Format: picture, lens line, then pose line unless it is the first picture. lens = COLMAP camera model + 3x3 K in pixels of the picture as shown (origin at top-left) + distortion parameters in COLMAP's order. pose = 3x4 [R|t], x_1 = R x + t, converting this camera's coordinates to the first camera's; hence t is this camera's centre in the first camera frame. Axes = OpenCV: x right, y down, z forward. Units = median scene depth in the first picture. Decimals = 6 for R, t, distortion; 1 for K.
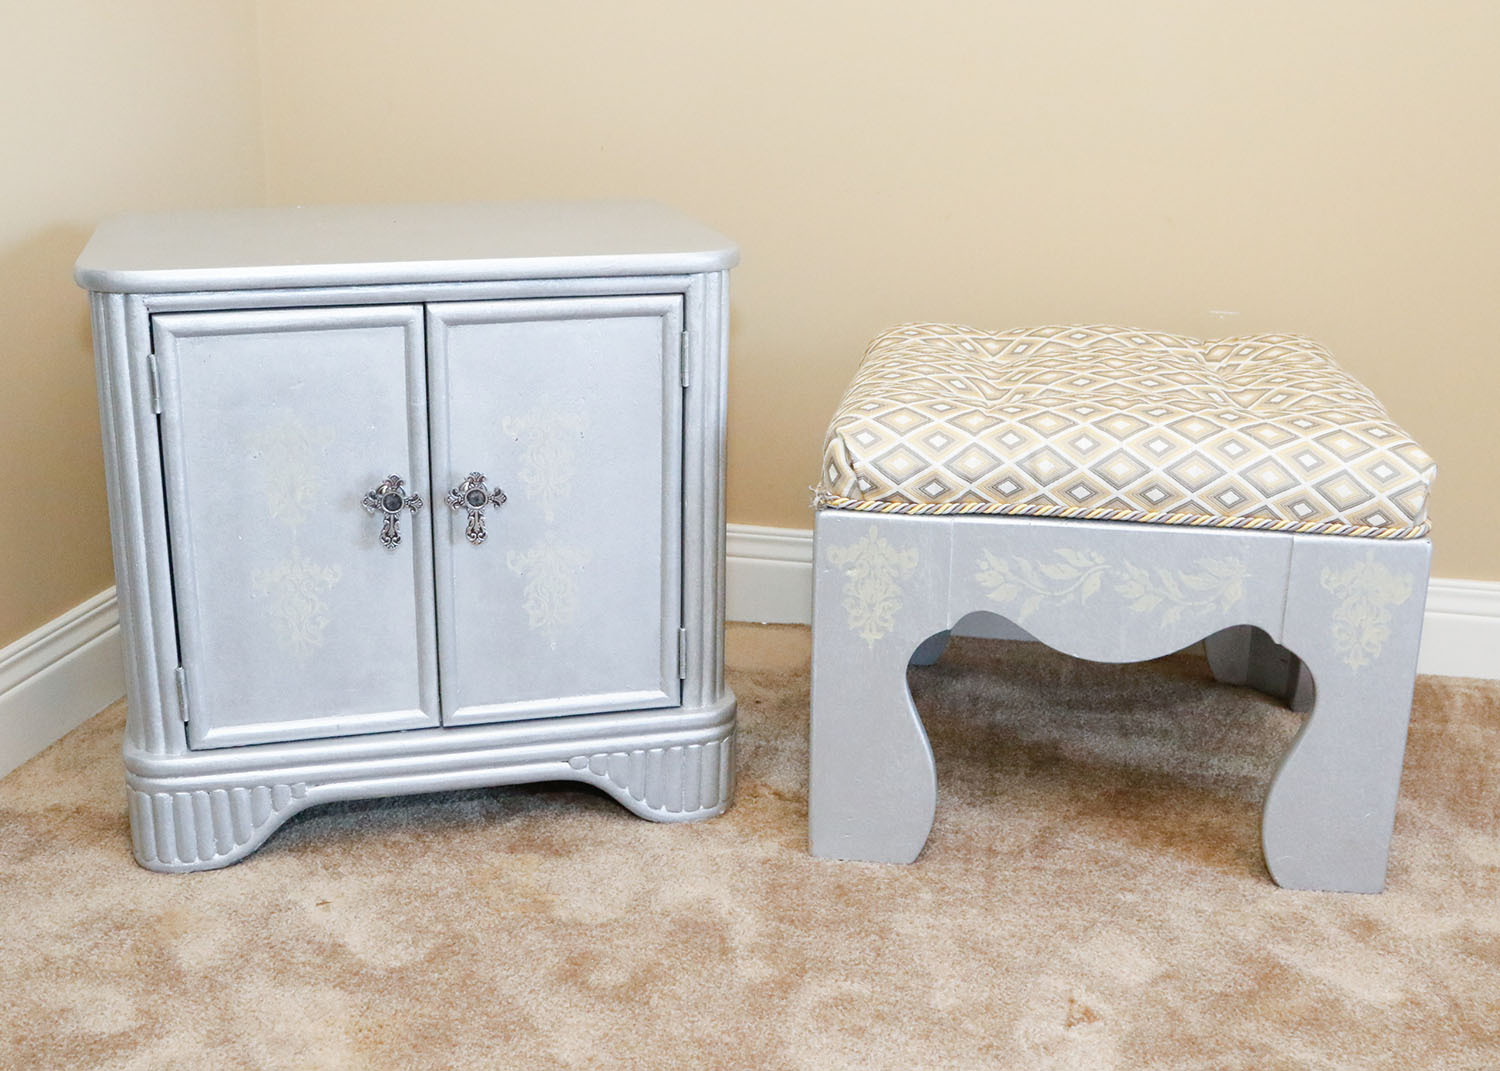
lens RADIAL K [[1776.9, 0, 729.7], [0, 1776.9, 536.8], [0, 0, 1]] dist [-0.119797, 0.065708]
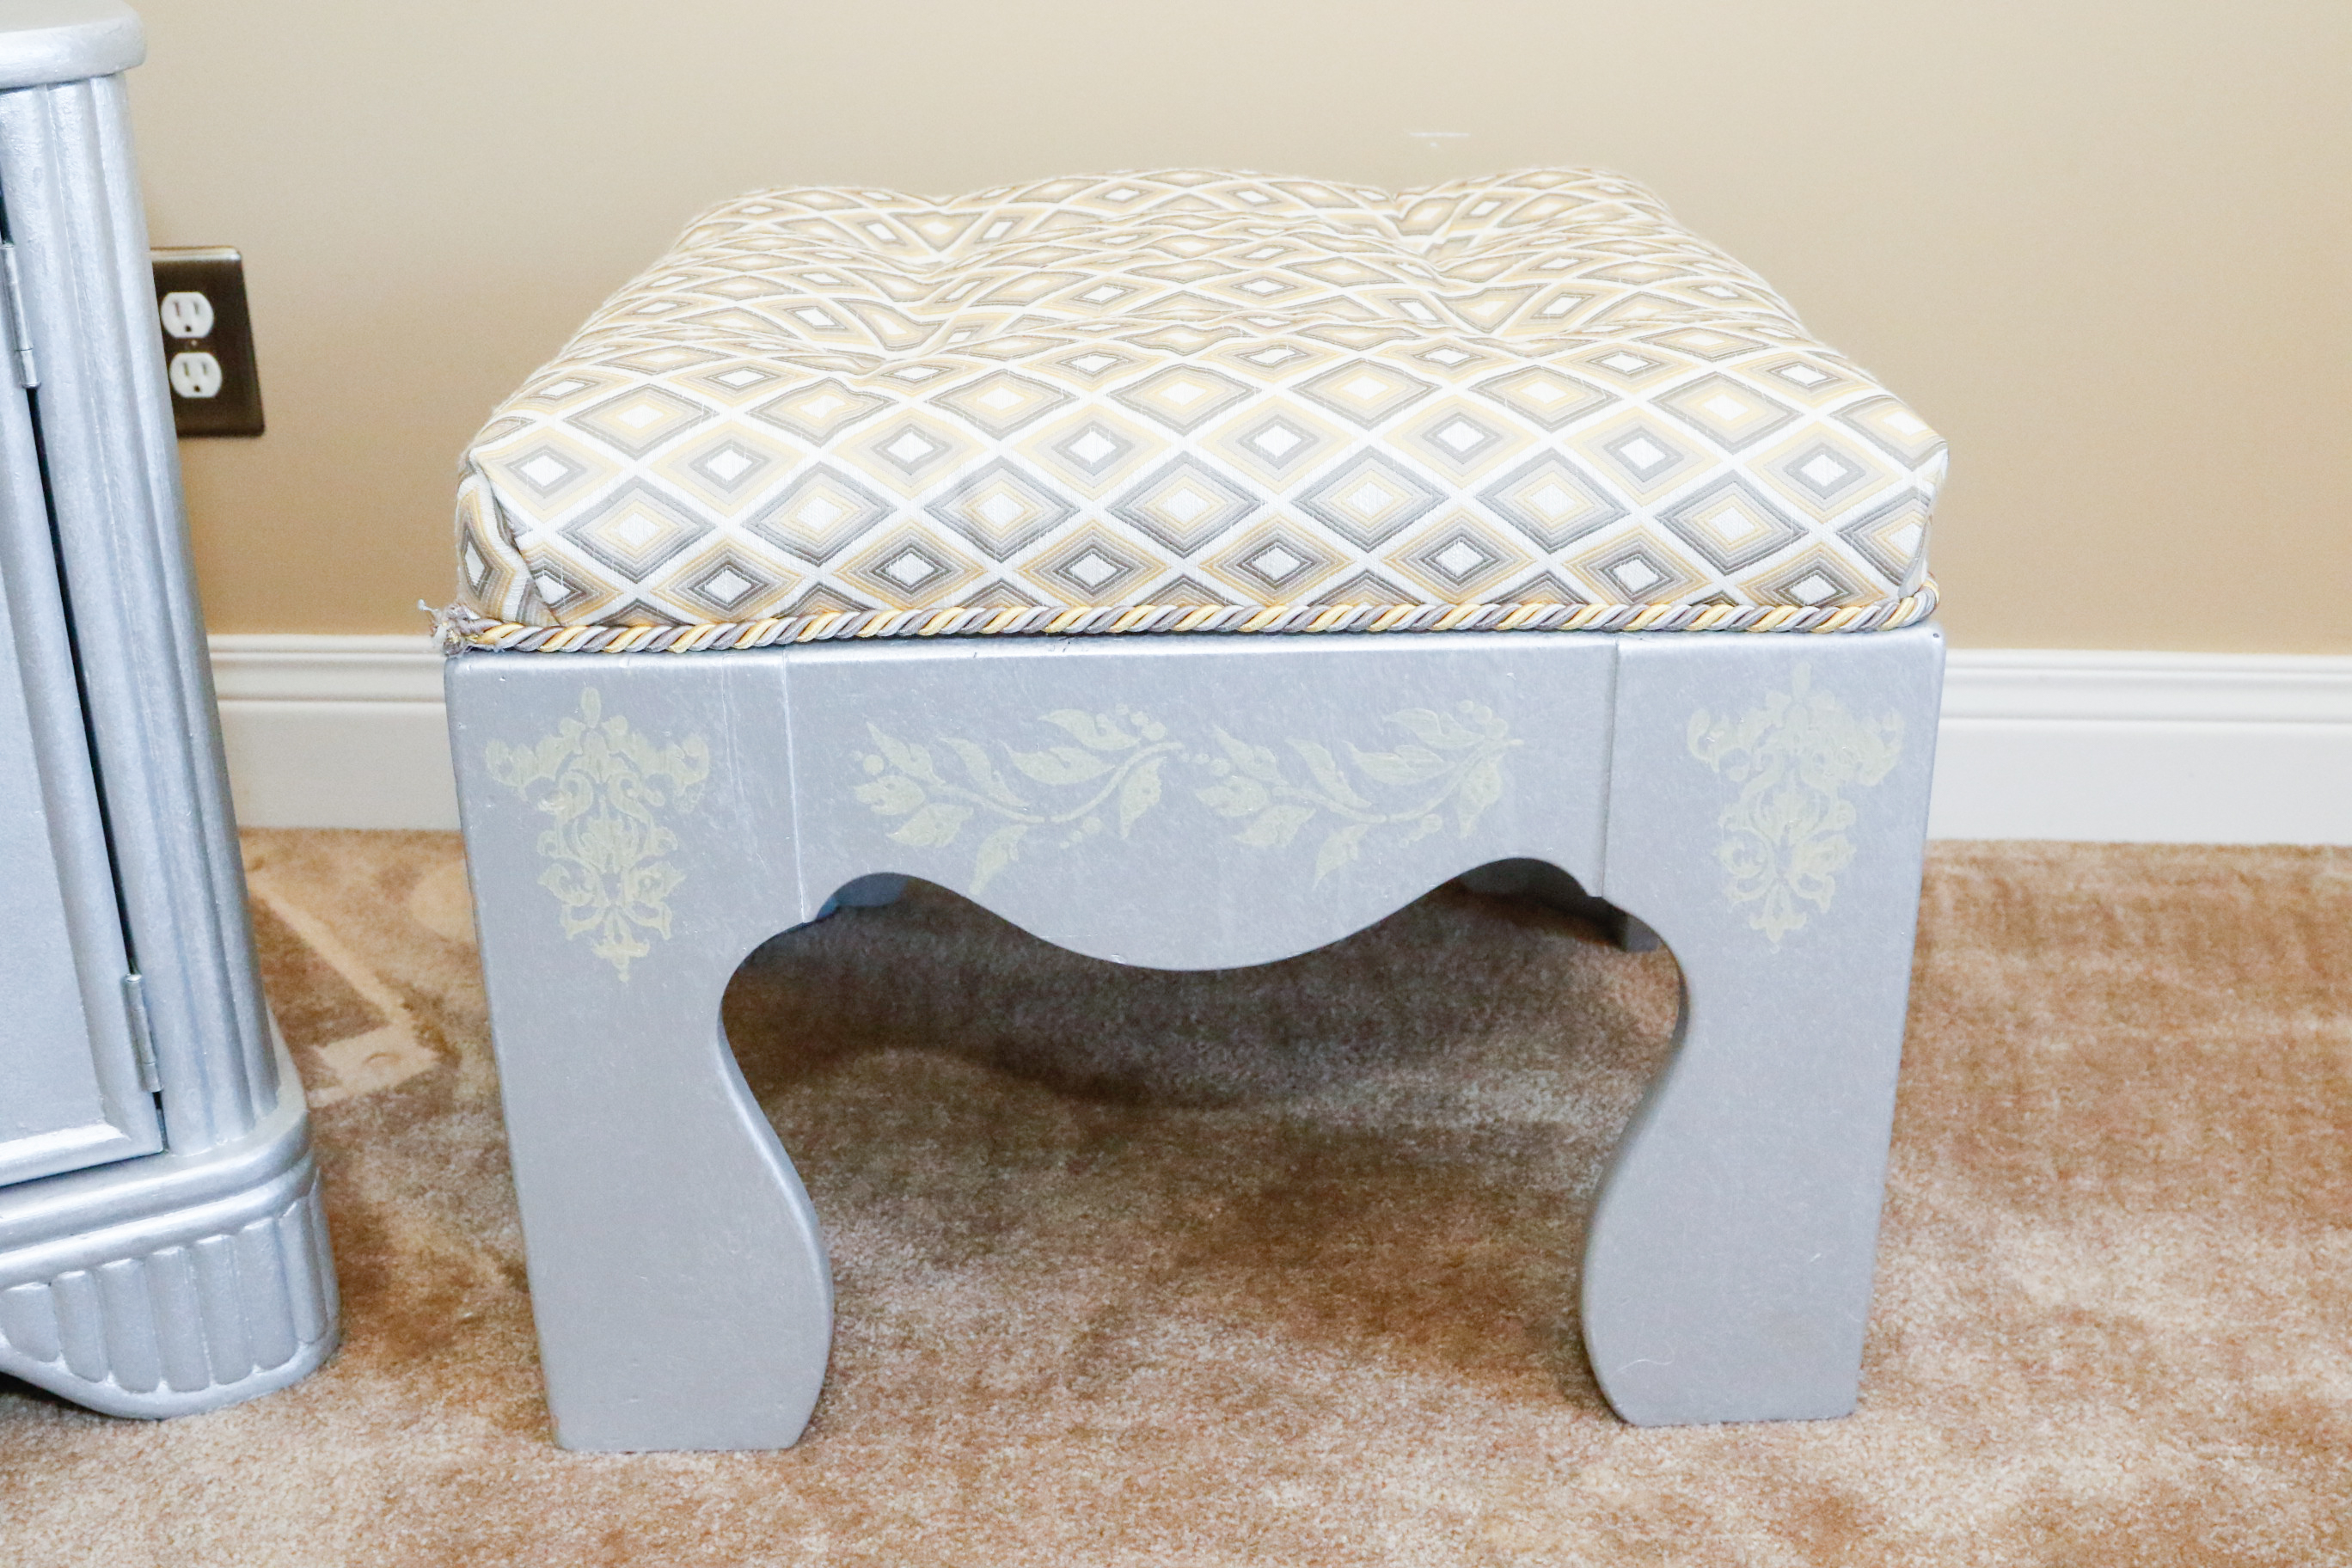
lens RADIAL K [[2590.9, 0, 1176.0], [0, 2590.9, 784.0], [0, 0, 1]] dist [-0.121119, 0.056116]
pose [[0.985820, -0.082677, 0.146023, 0.123656], [0.069249, 0.993088, 0.094766, -0.030177], [-0.152848, -0.083310, 0.984732, 0.403342]]
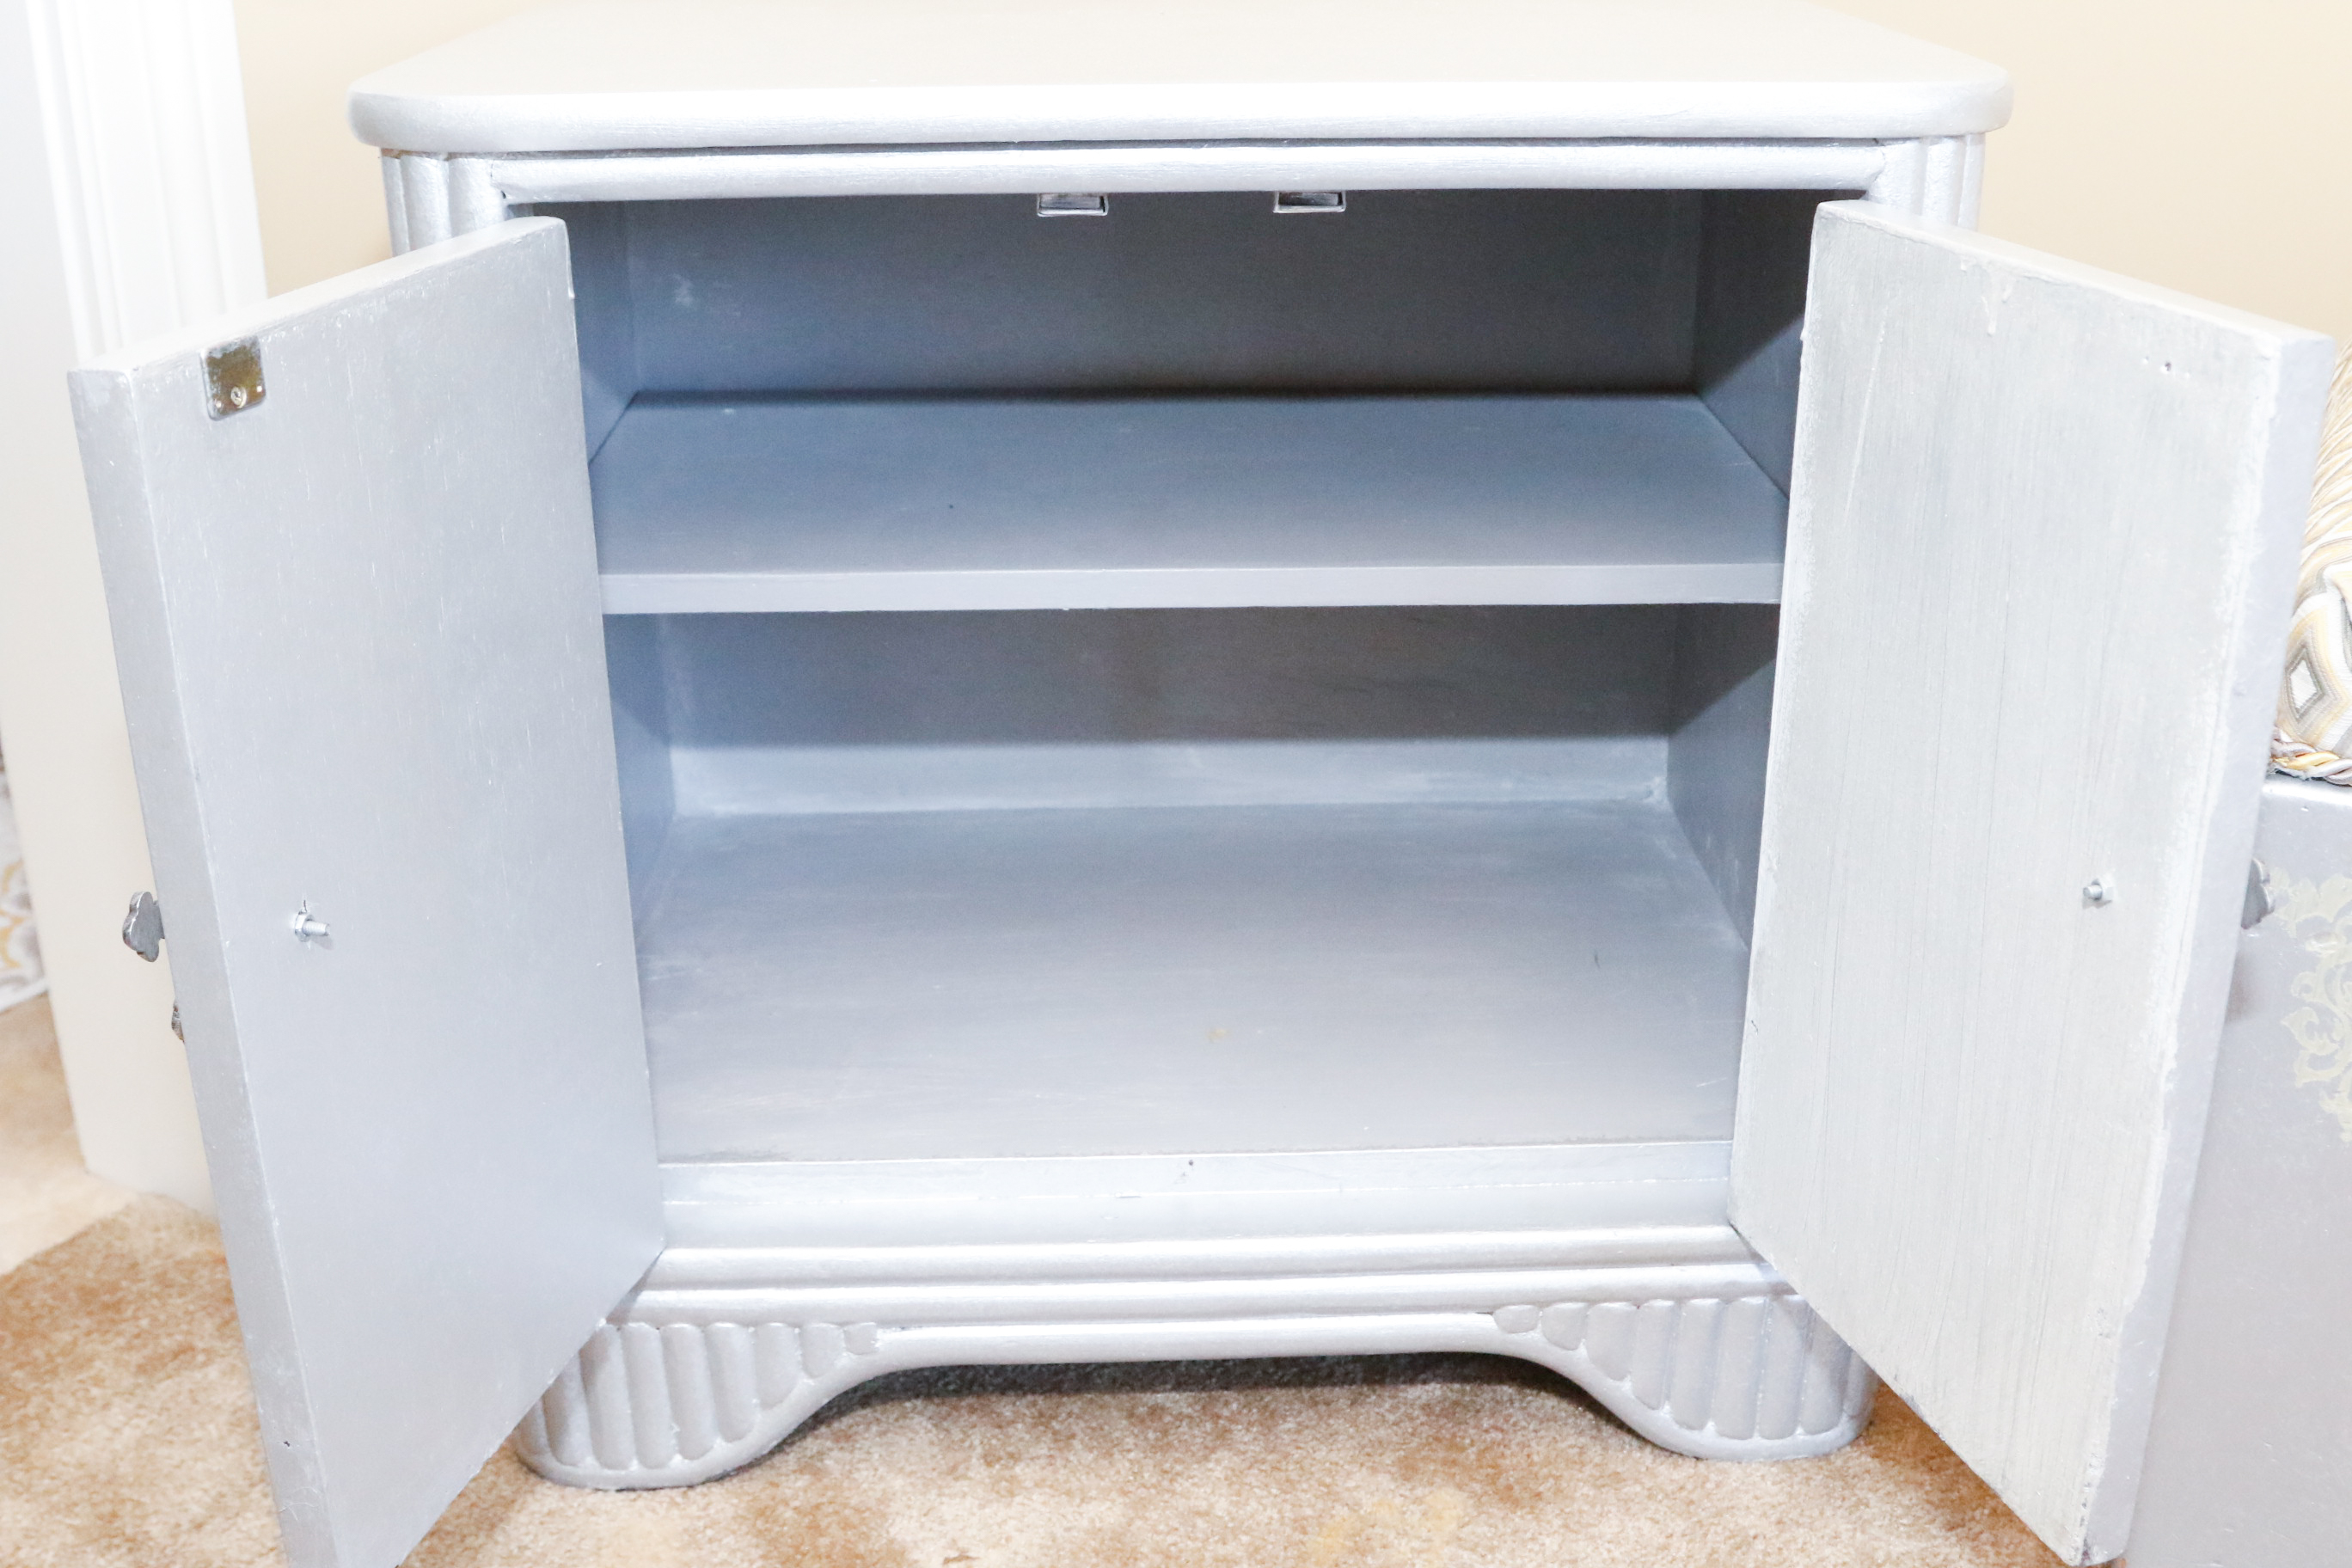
lens RADIAL K [[2590.9, 0, 1176.0], [0, 2590.9, 784.0], [0, 0, 1]] dist [-0.121119, 0.056116]
pose [[0.957362, 0.090263, -0.274426, -0.020571], [-0.069218, 0.993935, 0.085447, -0.043887], [0.280475, -0.062808, 0.957804, 0.413677]]
